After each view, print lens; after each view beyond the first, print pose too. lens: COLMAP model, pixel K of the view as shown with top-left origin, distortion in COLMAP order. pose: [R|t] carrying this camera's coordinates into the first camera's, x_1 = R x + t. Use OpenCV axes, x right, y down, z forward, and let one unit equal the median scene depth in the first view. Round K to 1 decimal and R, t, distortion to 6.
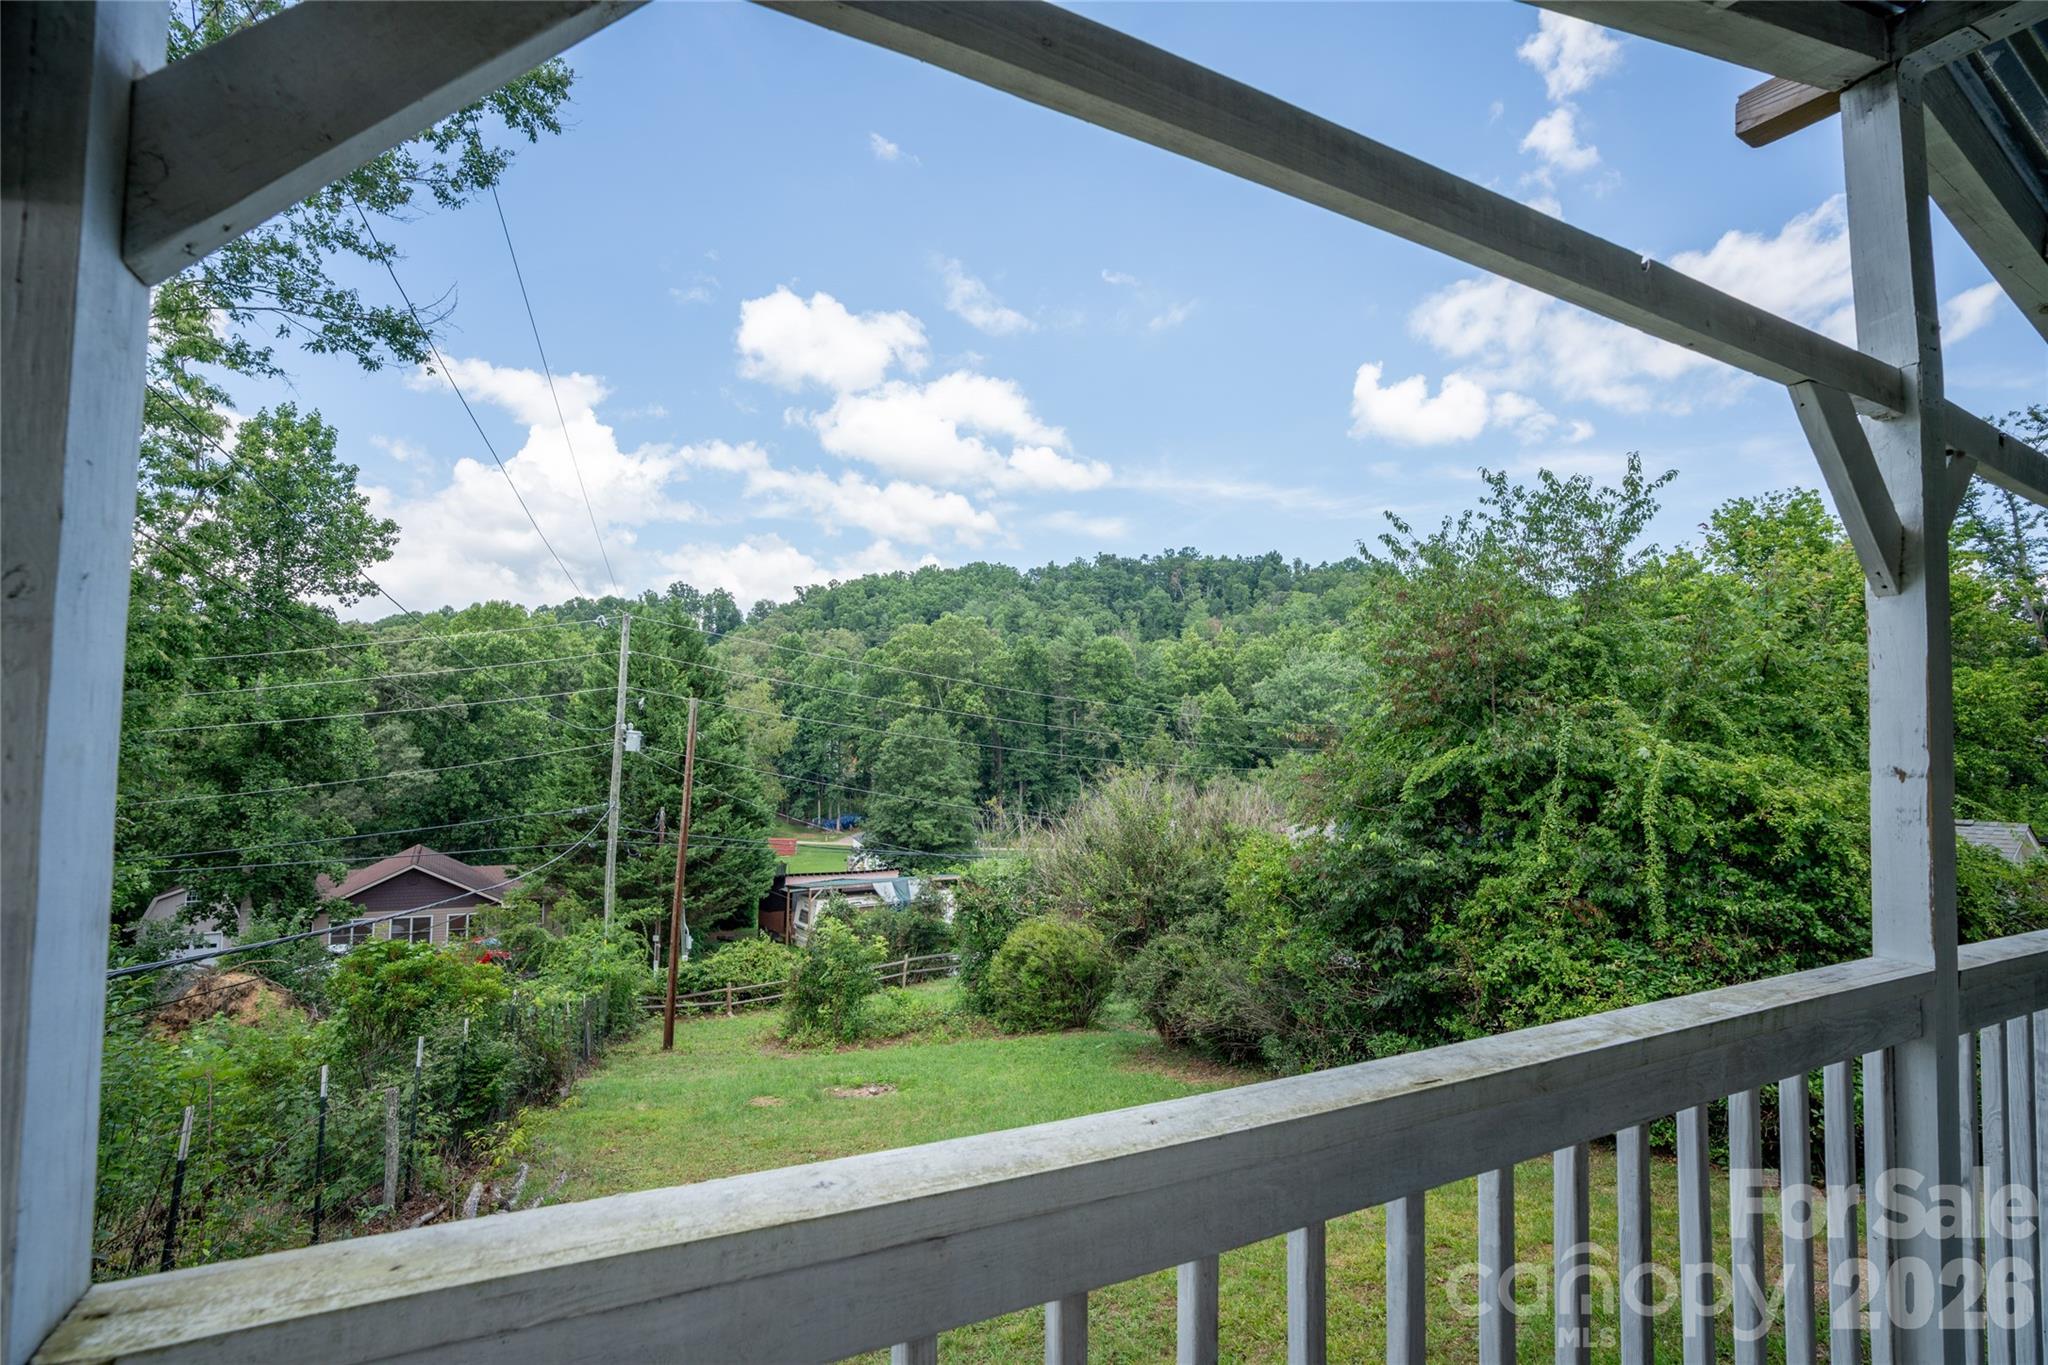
lens RADIAL K [[937.8, 0, 1024.0], [0, 937.8, 706.4], [0, 0, 1]] dist [-0.068605, 0.029453]
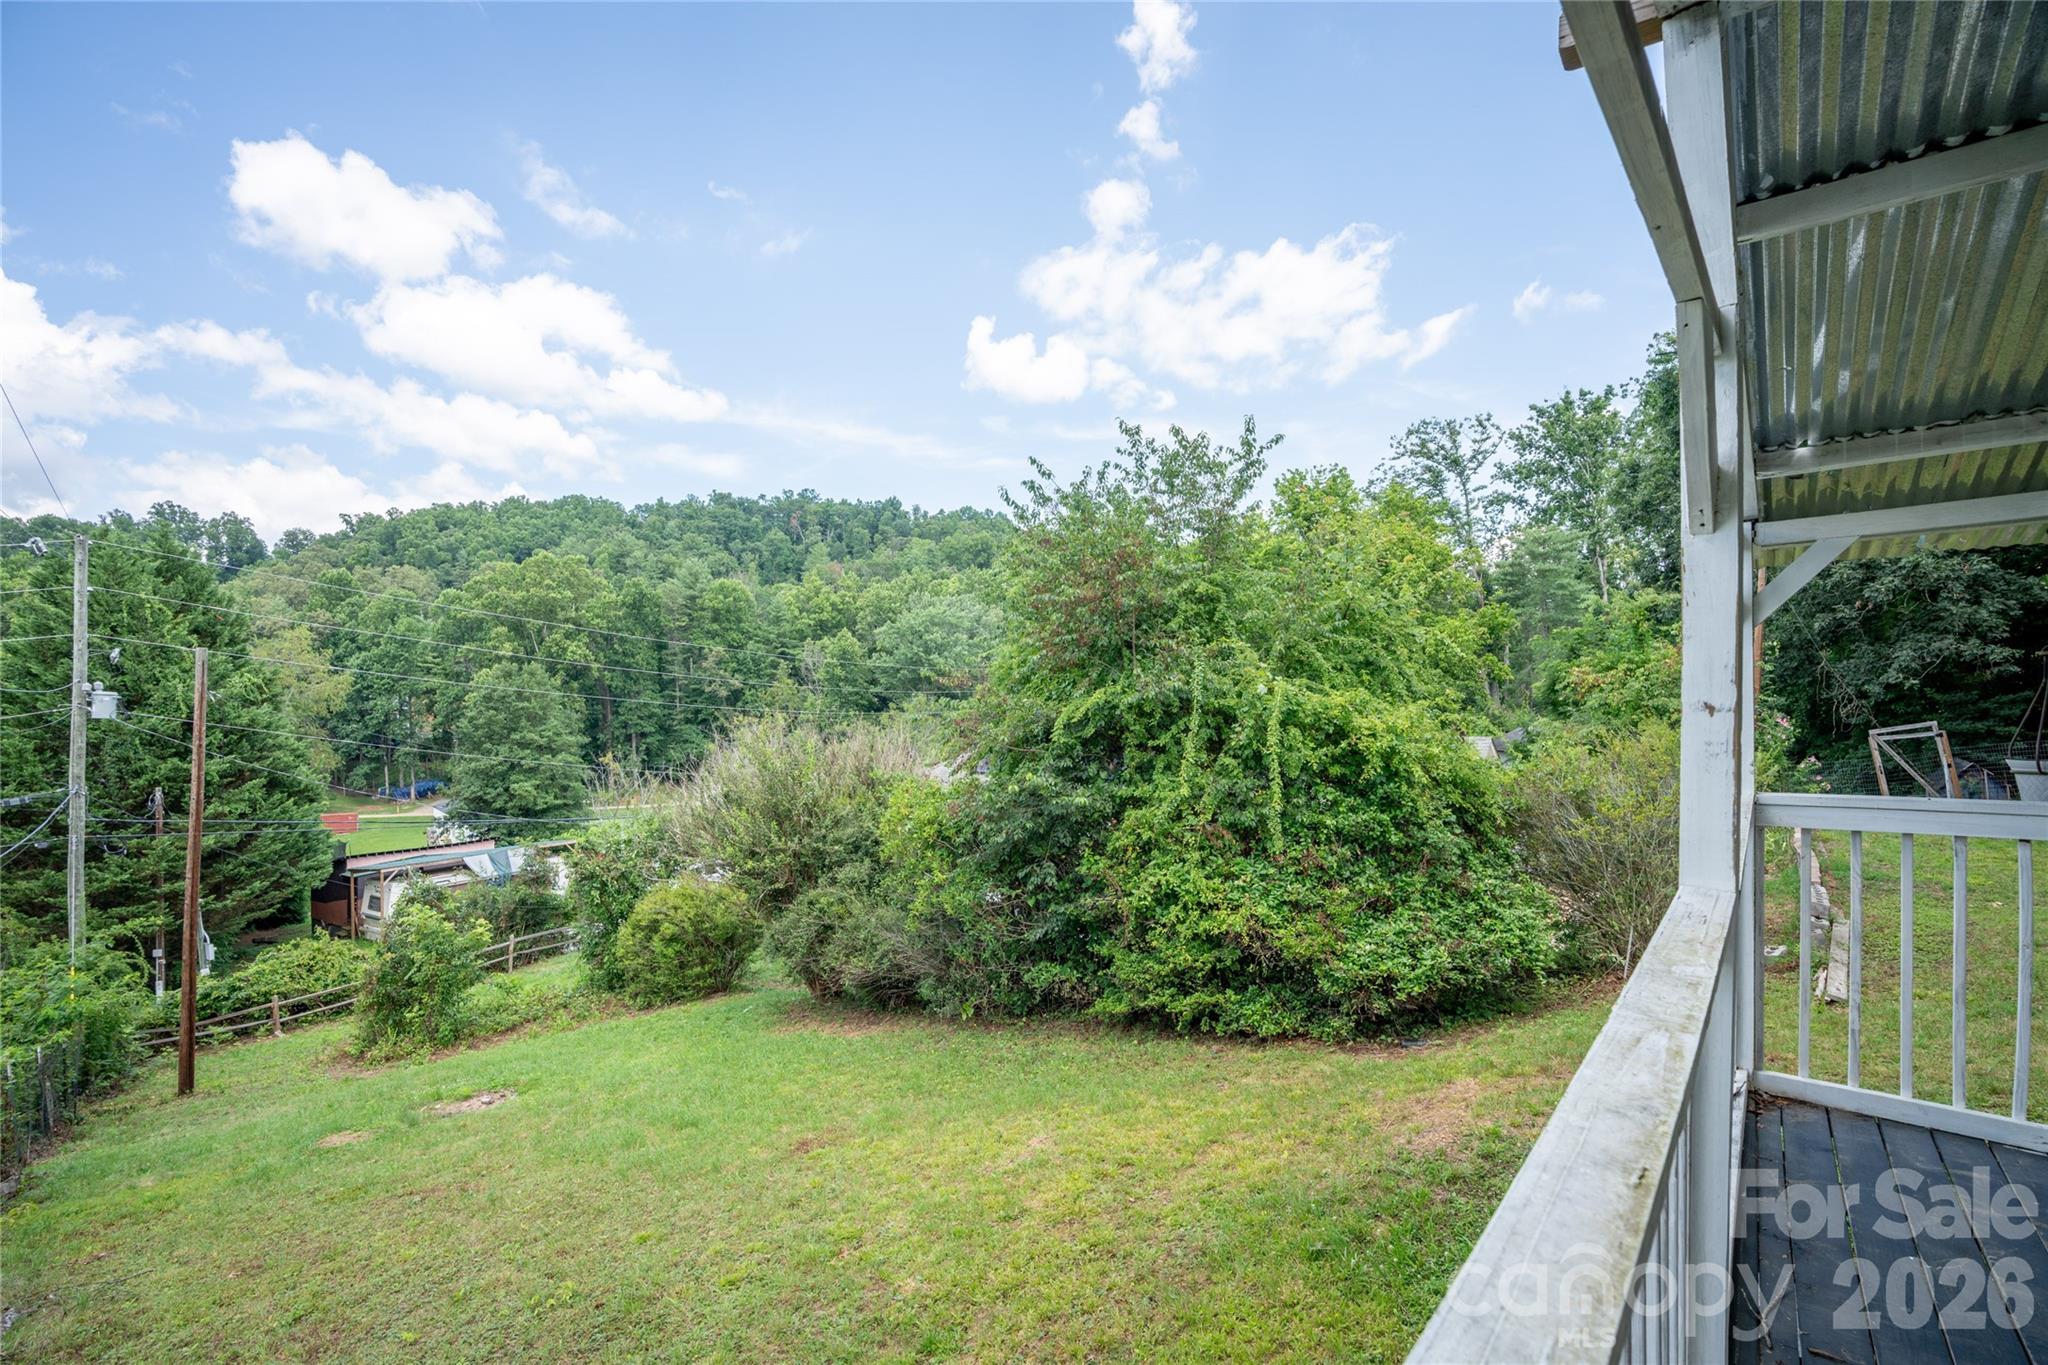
lens RADIAL K [[937.8, 0, 1024.0], [0, 937.8, 706.4], [0, 0, 1]] dist [-0.068605, 0.029453]
pose [[0.921742, -0.031892, 0.386491, -0.011126], [0.009054, 0.998111, 0.060767, 0.000060], [-0.387699, -0.052512, 0.920289, 0.025911]]
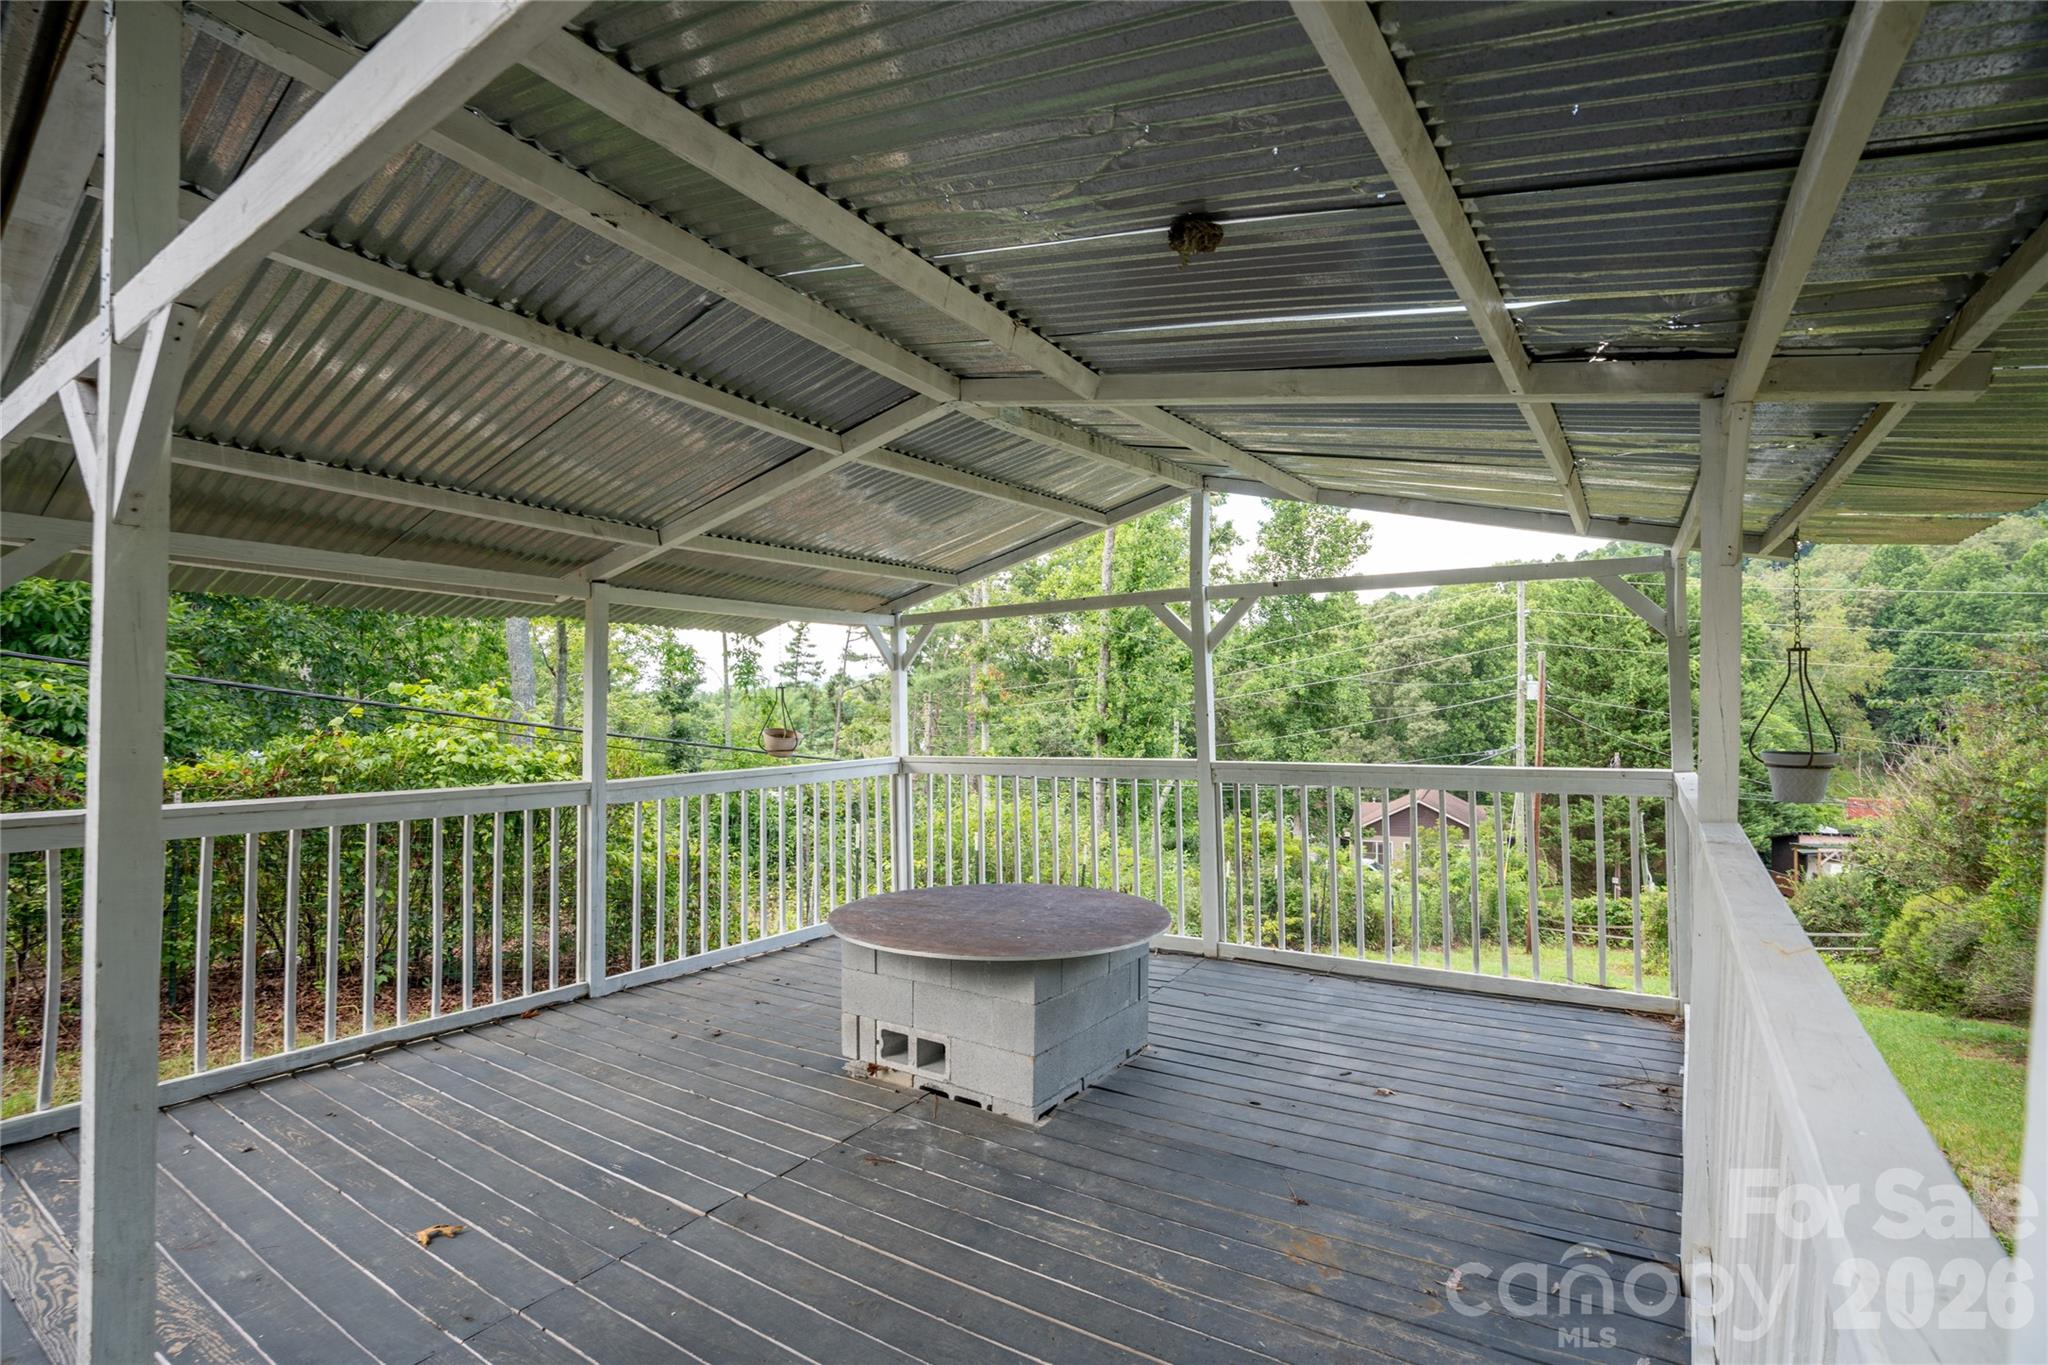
lens RADIAL K [[937.8, 0, 1024.0], [0, 937.8, 706.4], [0, 0, 1]] dist [-0.068605, 0.029453]
pose [[0.501067, -0.027096, -0.864984, 0.291871], [0.073158, 0.997258, 0.011140, -0.000438], [0.862311, -0.068863, 0.501675, -0.108054]]
